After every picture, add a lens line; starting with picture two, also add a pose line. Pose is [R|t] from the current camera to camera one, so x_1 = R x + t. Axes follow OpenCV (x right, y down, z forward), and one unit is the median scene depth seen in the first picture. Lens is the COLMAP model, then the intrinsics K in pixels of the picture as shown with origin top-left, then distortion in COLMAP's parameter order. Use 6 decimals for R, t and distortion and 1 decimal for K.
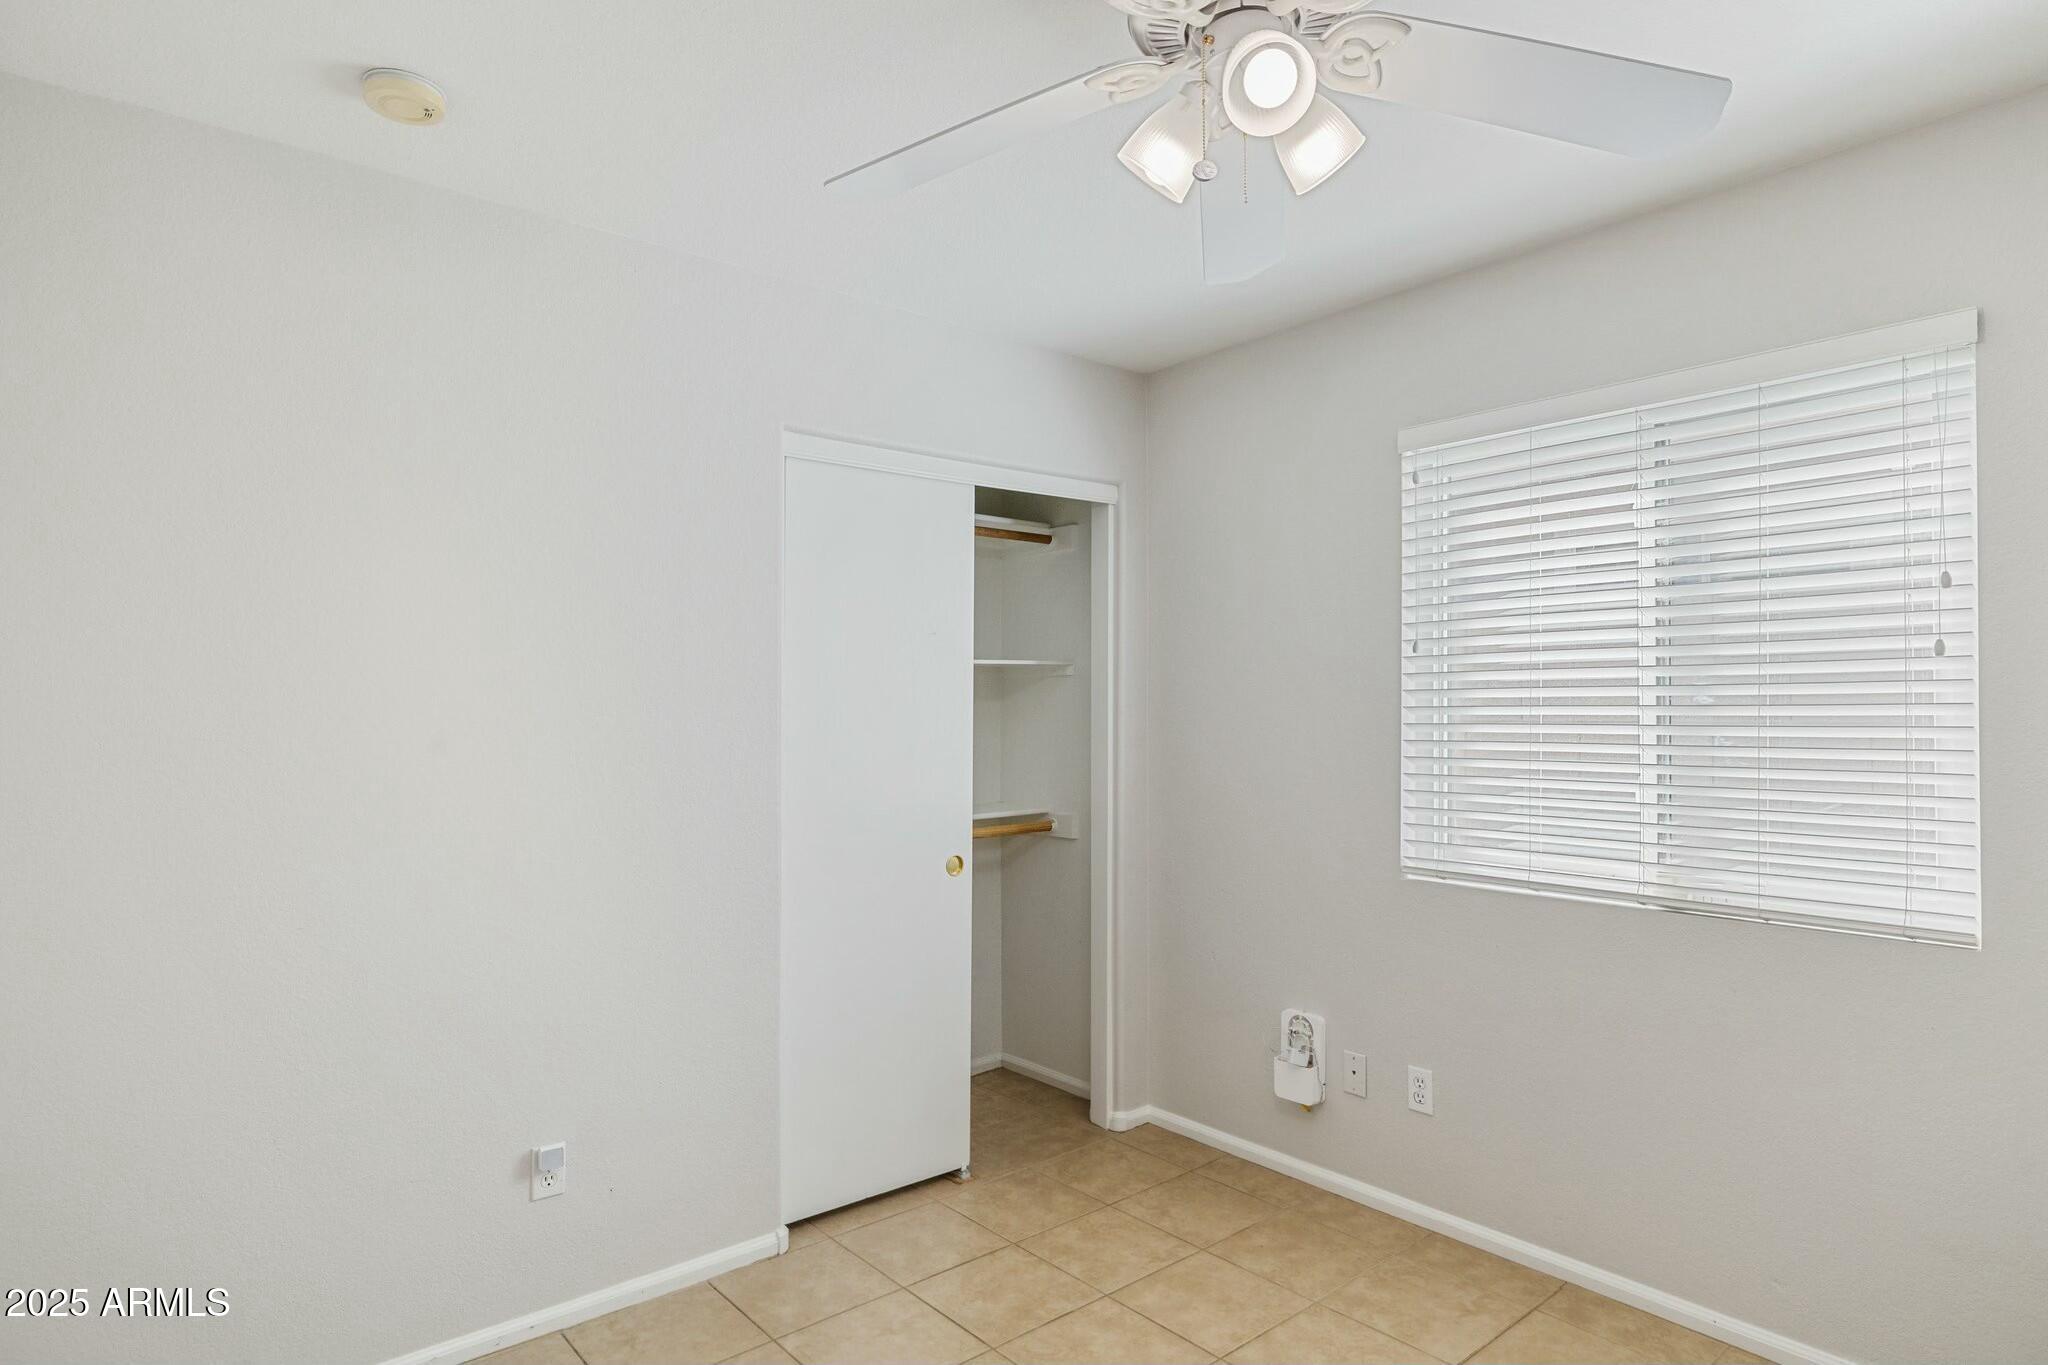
lens RADIAL K [[1119.1, 0, 1025.1], [0, 1119.1, 697.9], [0, 0, 1]] dist [0.007259, 0.001377]
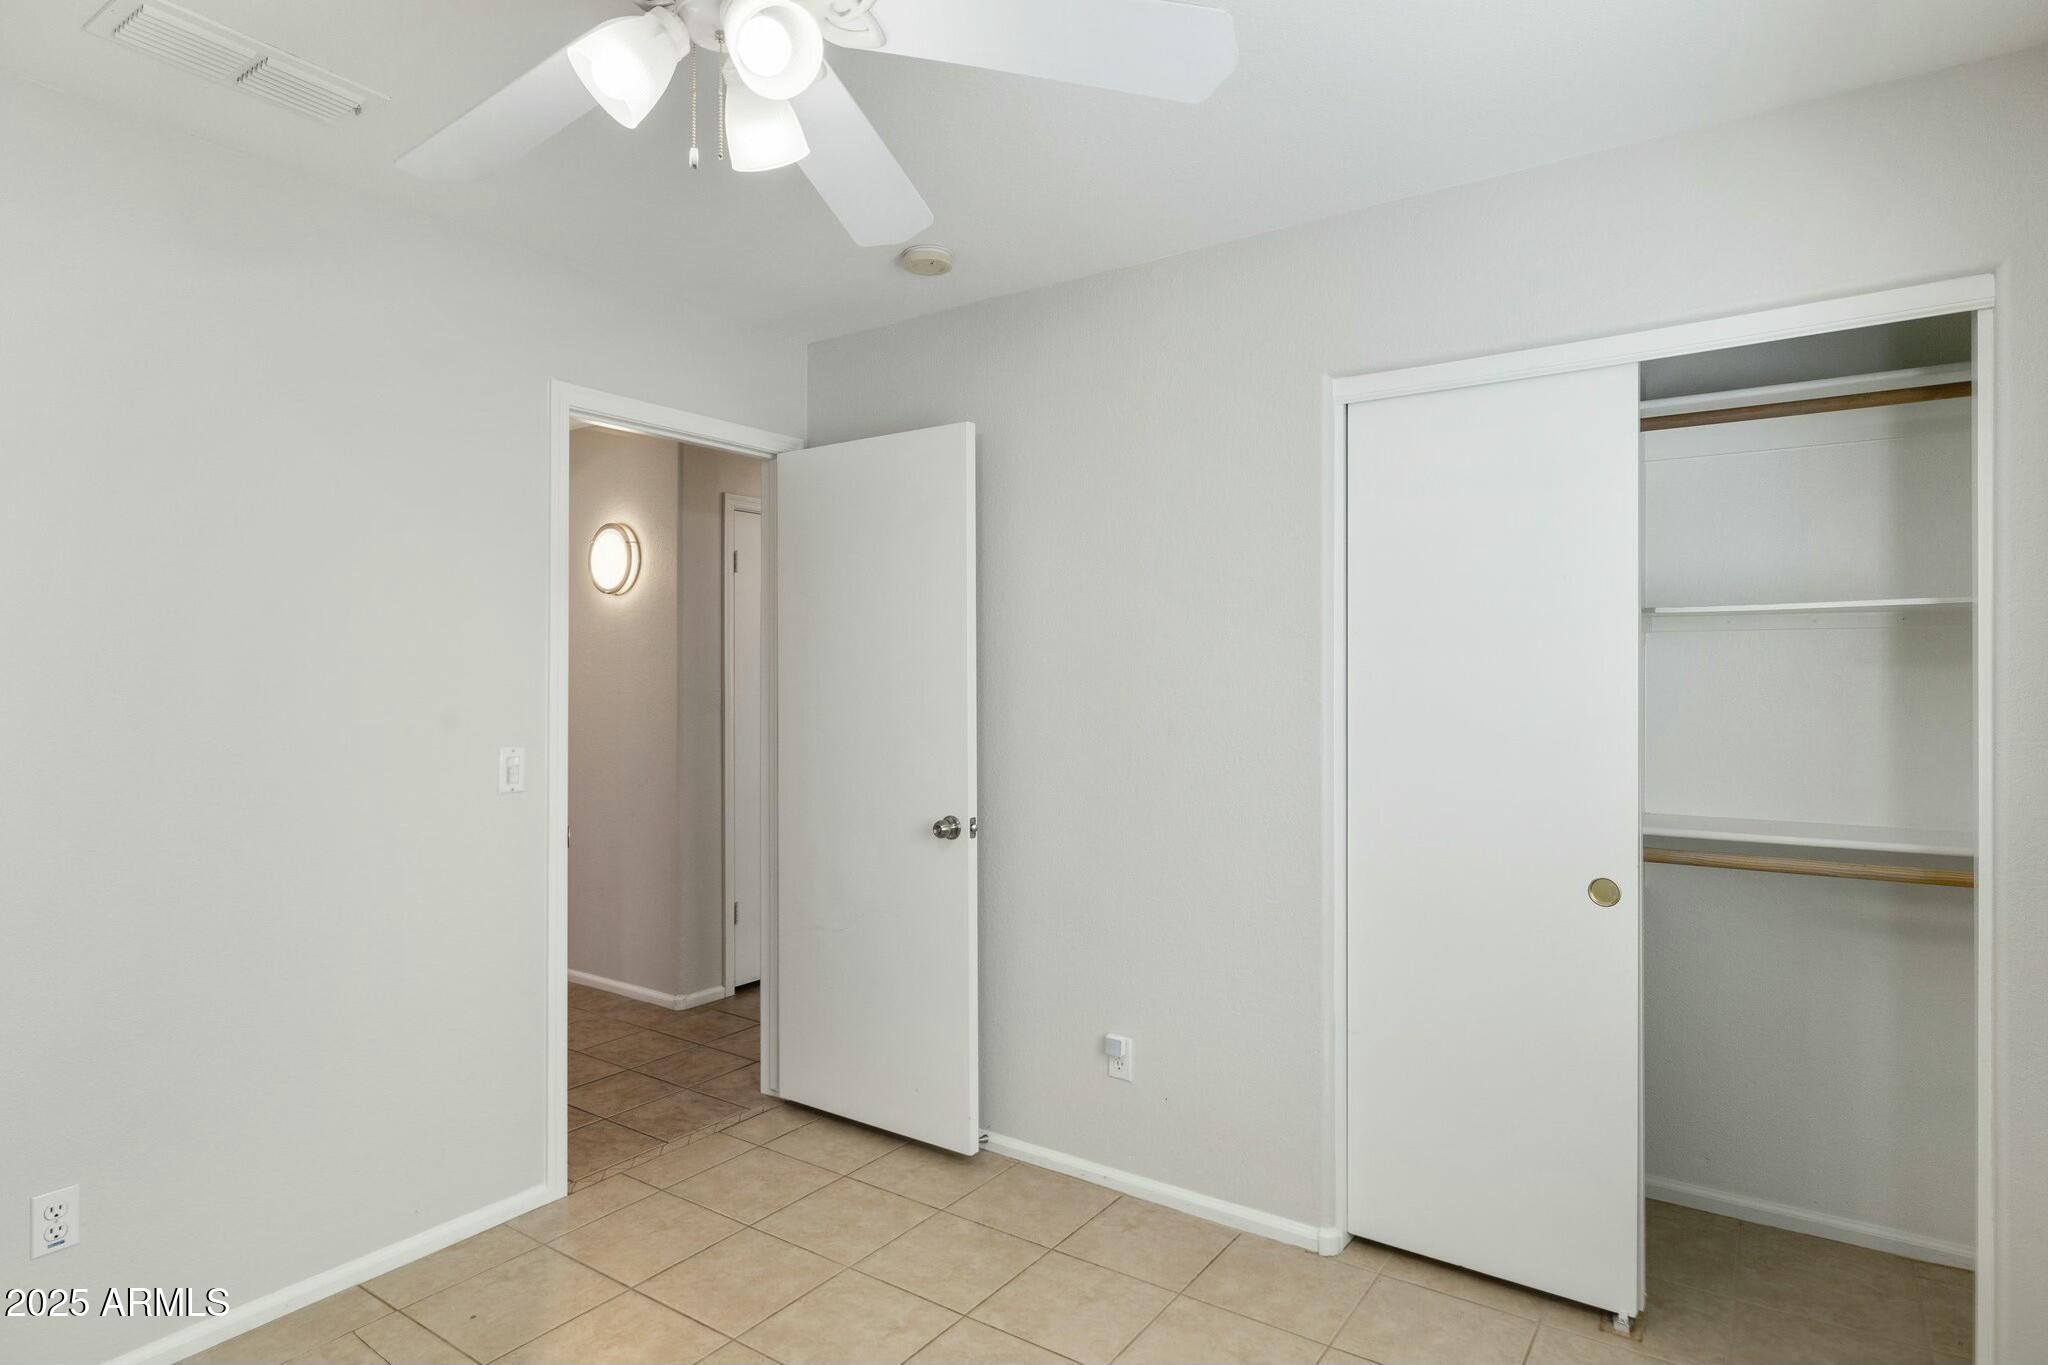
lens RADIAL K [[1119.1, 0, 1027.7], [0, 1119.1, 673.3], [0, 0, 1]] dist [0.007259, 0.001377]
pose [[0.265842, 0.007632, -0.963986, 0.600279], [0.011616, 0.999871, 0.011119, -0.007187], [0.963947, -0.014153, 0.265719, 0.497897]]
